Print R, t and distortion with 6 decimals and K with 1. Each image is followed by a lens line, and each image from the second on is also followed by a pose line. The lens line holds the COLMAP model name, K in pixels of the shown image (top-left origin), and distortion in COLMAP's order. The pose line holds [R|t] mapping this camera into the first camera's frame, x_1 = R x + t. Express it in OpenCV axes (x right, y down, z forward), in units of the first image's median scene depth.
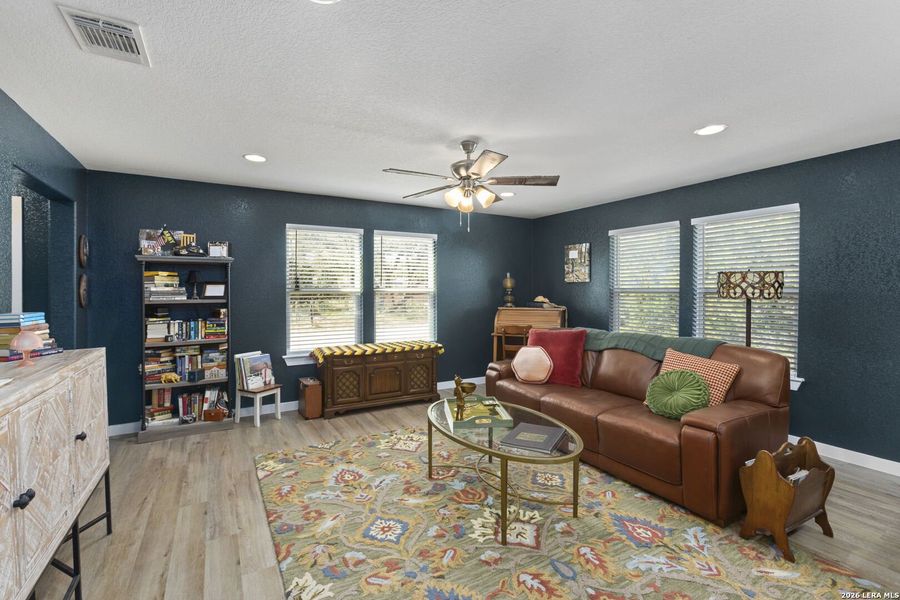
lens RADIAL K [[402.5, 0, 446.9], [0, 402.5, 288.6], [0, 0, 1]] dist [-0.016136, 0.005593]
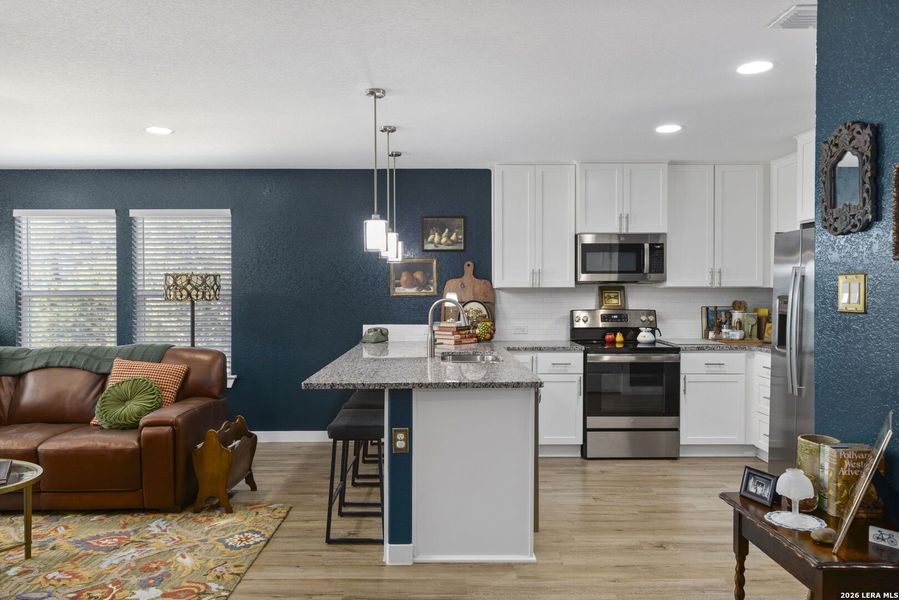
lens RADIAL K [[626.2, 0, 447.4], [0, 626.2, 299.4], [0, 0, 1]] dist [-0.003145, 0.003482]
pose [[0.491136, -0.017139, 0.870915, -0.342692], [0.004616, 0.999844, 0.017073, -0.002592], [-0.871071, -0.004365, 0.491138, -0.379075]]
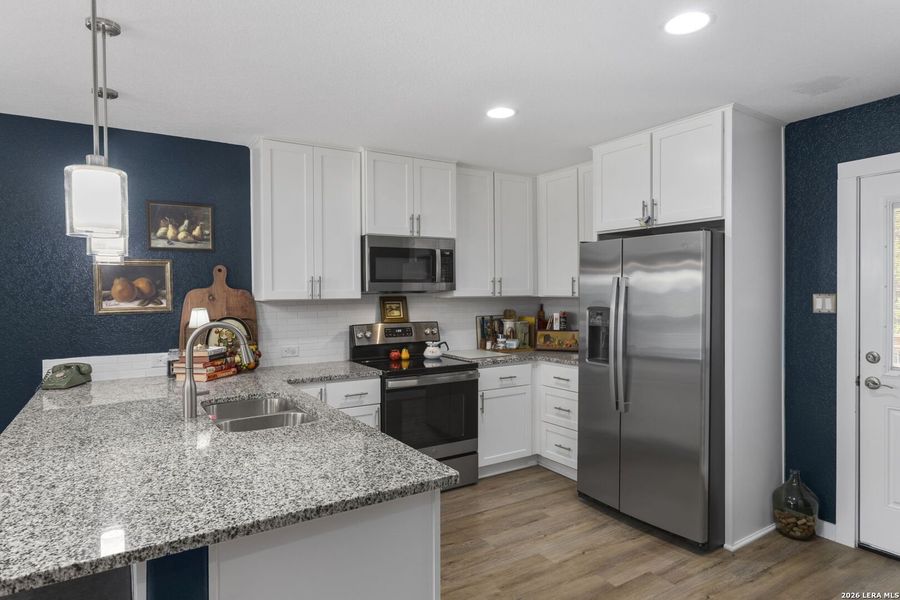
lens RADIAL K [[520.1, 0, 448.6], [0, 520.1, 297.0], [0, 0, 1]] dist [0.003189, -0.000175]
pose [[-0.033561, -0.011330, 0.999372, 0.184347], [0.010254, 0.999879, 0.011680, -0.022773], [-0.999384, 0.010640, -0.033440, 0.051191]]
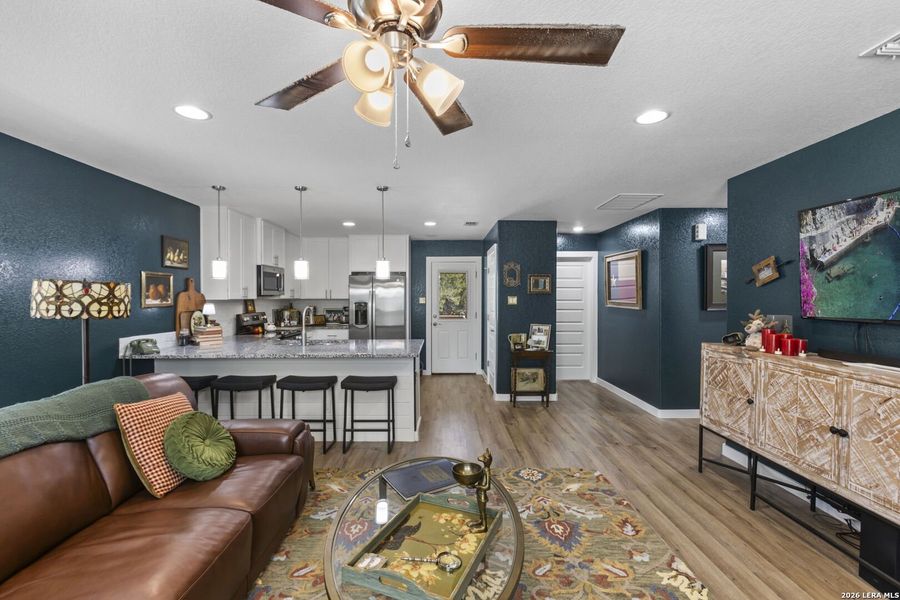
lens RADIAL K [[402.5, 0, 448.4], [0, 402.5, 298.7], [0, 0, 1]] dist [-0.016136, 0.005593]
pose [[-0.869935, -0.001332, 0.493164, -0.209971], [0.001817, 0.999981, 0.005906, -0.015670], [-0.493162, 0.006034, -0.869916, 1.462401]]
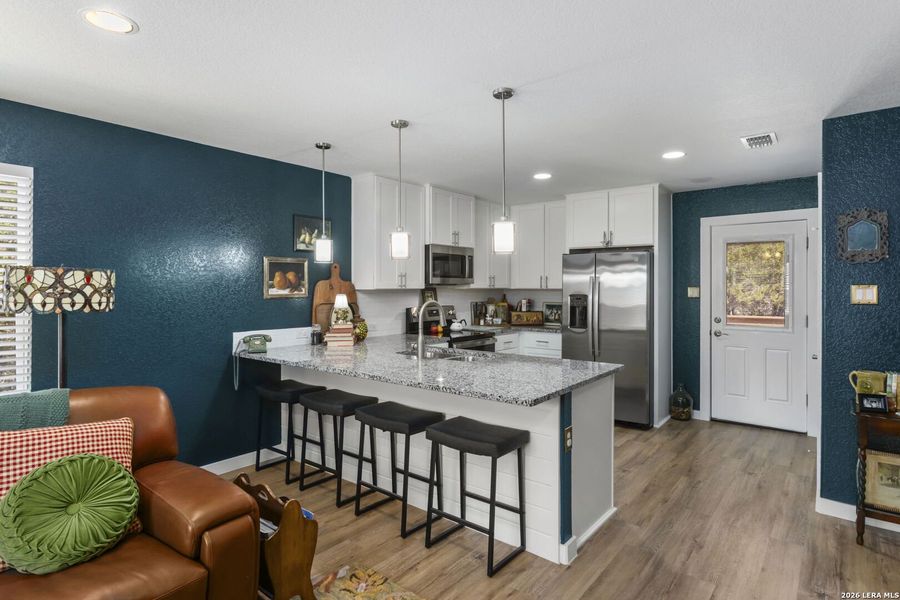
lens RADIAL K [[479.8, 0, 449.4], [0, 479.8, 287.0], [0, 0, 1]] dist [-0.000731, 0.003893]
pose [[-0.356424, -0.001362, 0.934323, -0.159893], [0.002007, 0.999996, 0.002224, -0.015348], [-0.934322, 0.002668, -0.356420, 0.788545]]
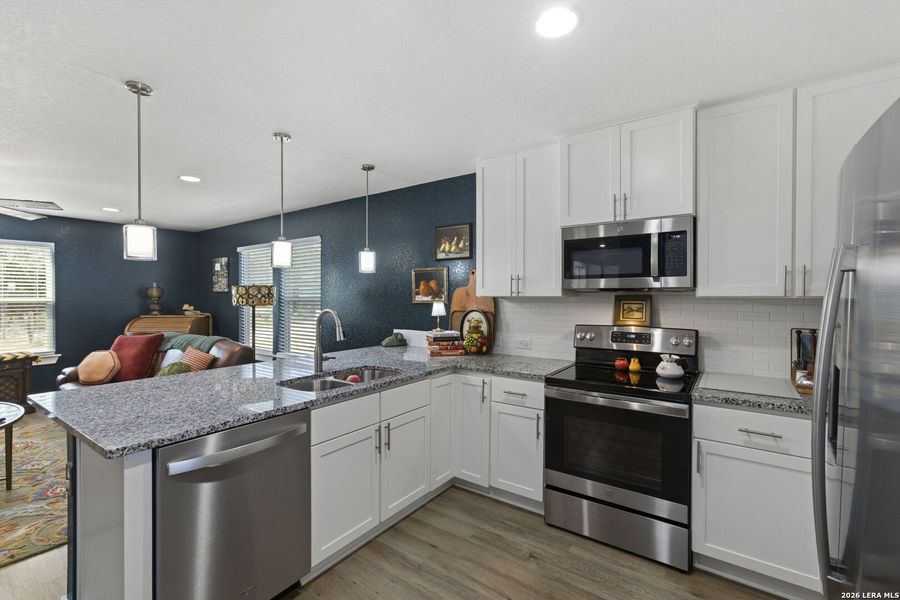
lens RADIAL K [[402.5, 0, 447.0], [0, 402.5, 296.8], [0, 0, 1]] dist [-0.016136, 0.005593]
pose [[0.913730, -0.006566, 0.406270, 0.893782], [0.004422, 0.999971, 0.006217, -0.011769], [-0.406299, -0.003884, 0.913732, -0.556177]]
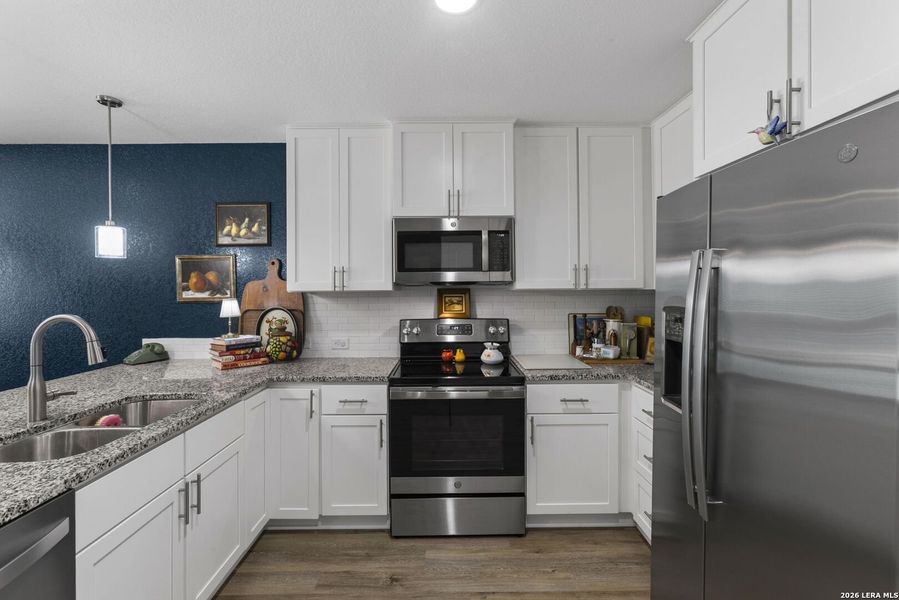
lens RADIAL K [[402.1, 0, 451.1], [0, 402.1, 289.4], [0, 0, 1]] dist [-0.016136, 0.005593]
pose [[0.492621, -0.006053, 0.870223, 0.803706], [0.009935, 0.999950, 0.001332, -0.007907], [-0.870188, 0.007989, 0.492656, -0.346871]]
